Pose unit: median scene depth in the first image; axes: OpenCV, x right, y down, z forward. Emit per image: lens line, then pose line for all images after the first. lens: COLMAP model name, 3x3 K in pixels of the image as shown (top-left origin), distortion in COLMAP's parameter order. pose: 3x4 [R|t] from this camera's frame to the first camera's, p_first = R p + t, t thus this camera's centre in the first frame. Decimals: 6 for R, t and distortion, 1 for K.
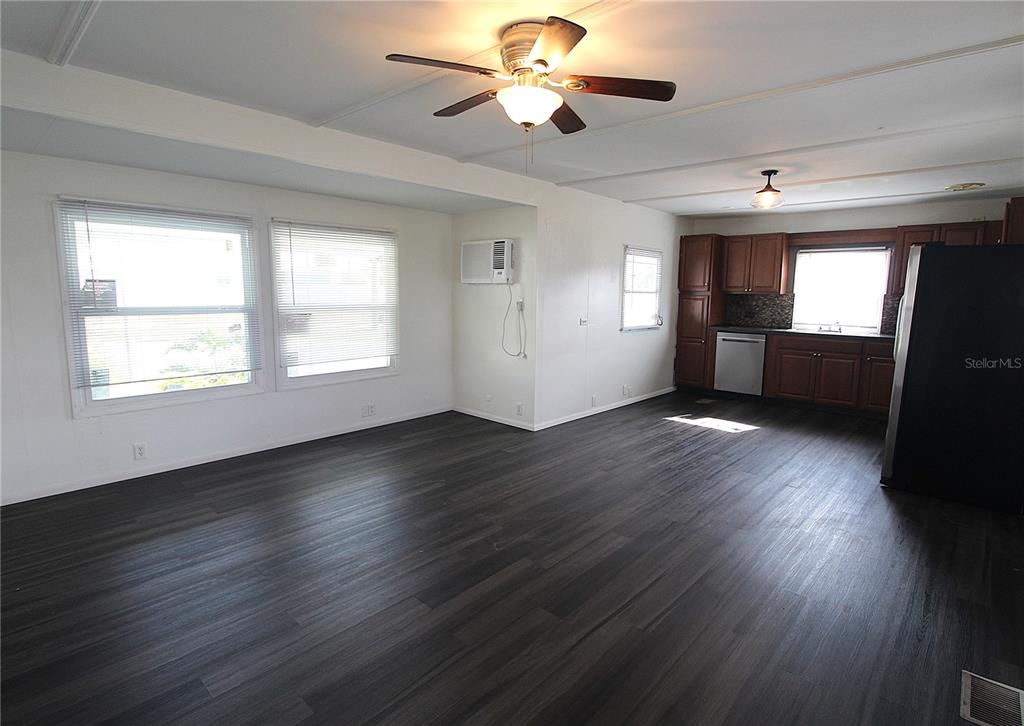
lens RADIAL K [[544.4, 0, 512.0], [0, 544.4, 363.0], [0, 0, 1]] dist [-0.000784, -0.000342]
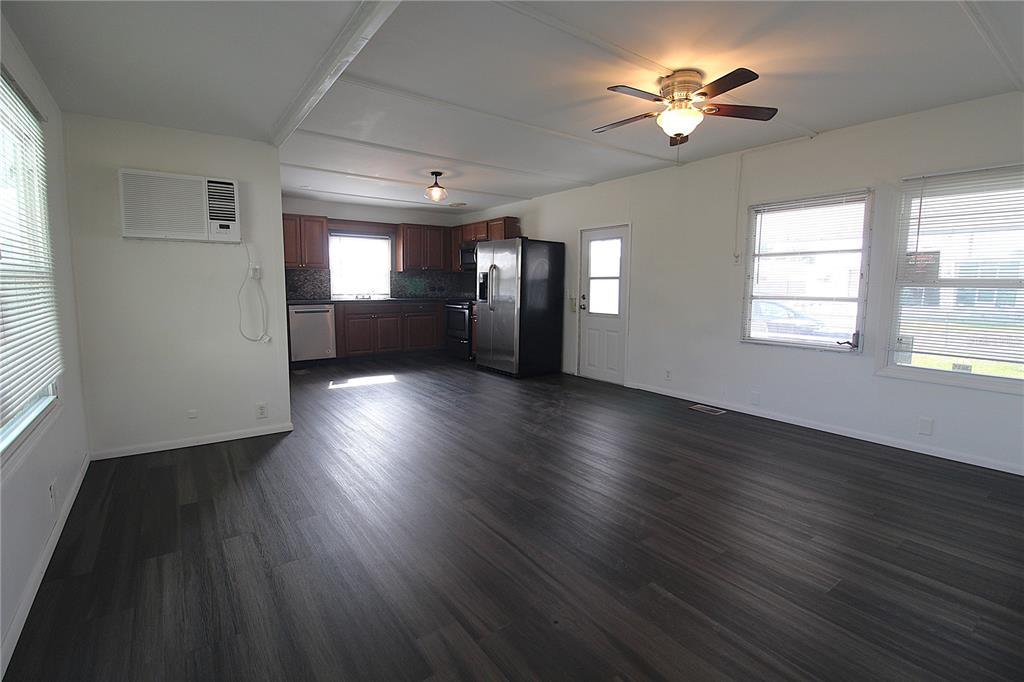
lens RADIAL K [[504.0, 0, 512.0], [0, 504.0, 341.0], [0, 0, 1]] dist [-0.001446, -0.000159]
pose [[0.155529, -0.116967, 0.980882, -0.721920], [0.132969, 0.986407, 0.096543, -0.038844], [-0.978841, 0.115411, 0.168968, 0.631471]]
